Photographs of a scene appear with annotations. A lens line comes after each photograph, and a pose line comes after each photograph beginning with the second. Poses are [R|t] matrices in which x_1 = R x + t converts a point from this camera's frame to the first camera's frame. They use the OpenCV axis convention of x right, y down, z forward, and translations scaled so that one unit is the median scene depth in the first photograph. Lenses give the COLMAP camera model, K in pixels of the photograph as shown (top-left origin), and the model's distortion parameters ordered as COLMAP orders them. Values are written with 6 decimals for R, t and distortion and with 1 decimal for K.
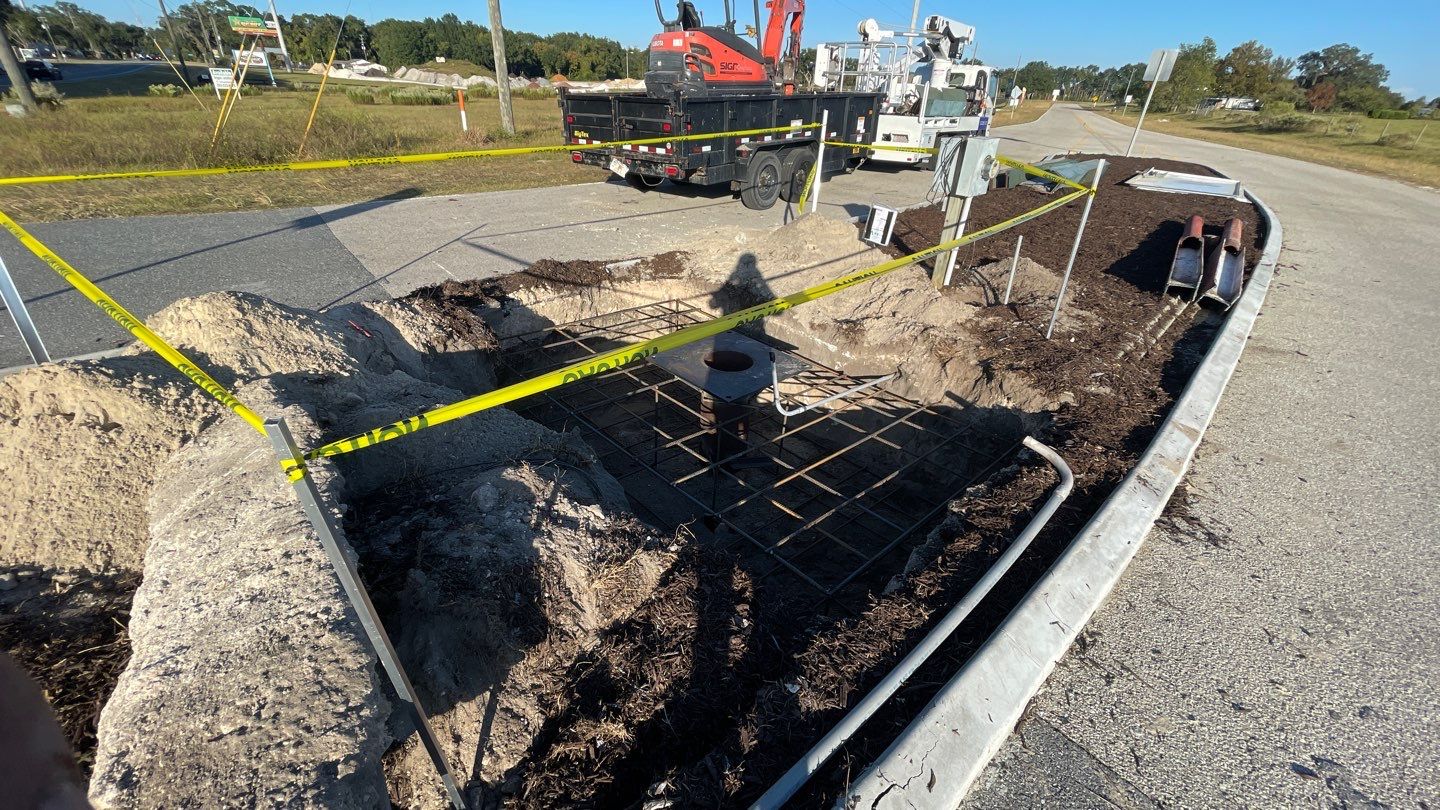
lens RADIAL K [[592.1, 0, 714.8], [0, 592.1, 417.6], [0, 0, 1]] dist [-0.000999, -0.000215]
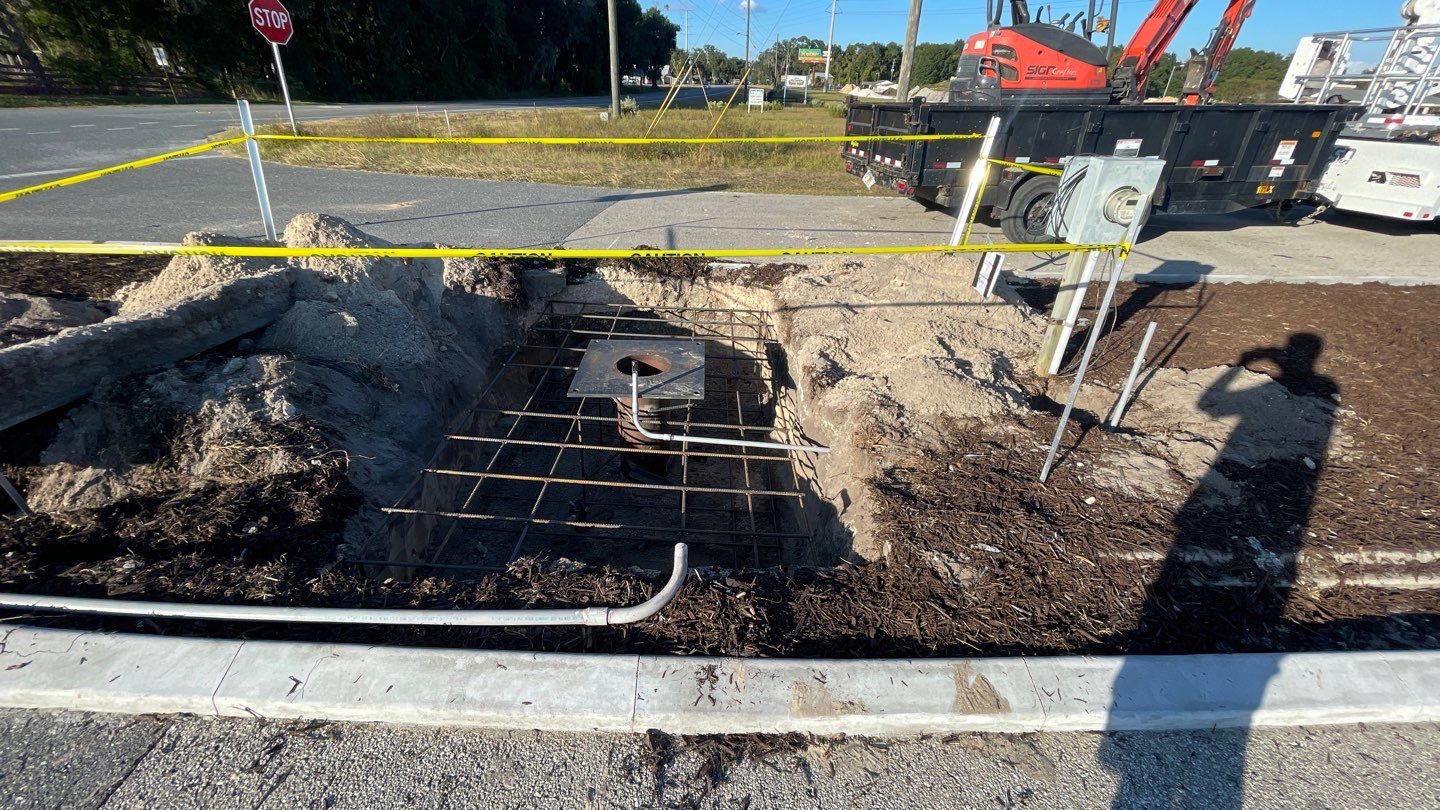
lens RADIAL K [[596.3, 0, 719.2], [0, 596.3, 409.2], [0, 0, 1]] dist [0.000570, 0.000285]
pose [[0.720933, 0.316952, -0.616277, 0.544081], [-0.341609, 0.936267, 0.081903, -0.112276], [0.602958, 0.151479, 0.783259, 0.246833]]
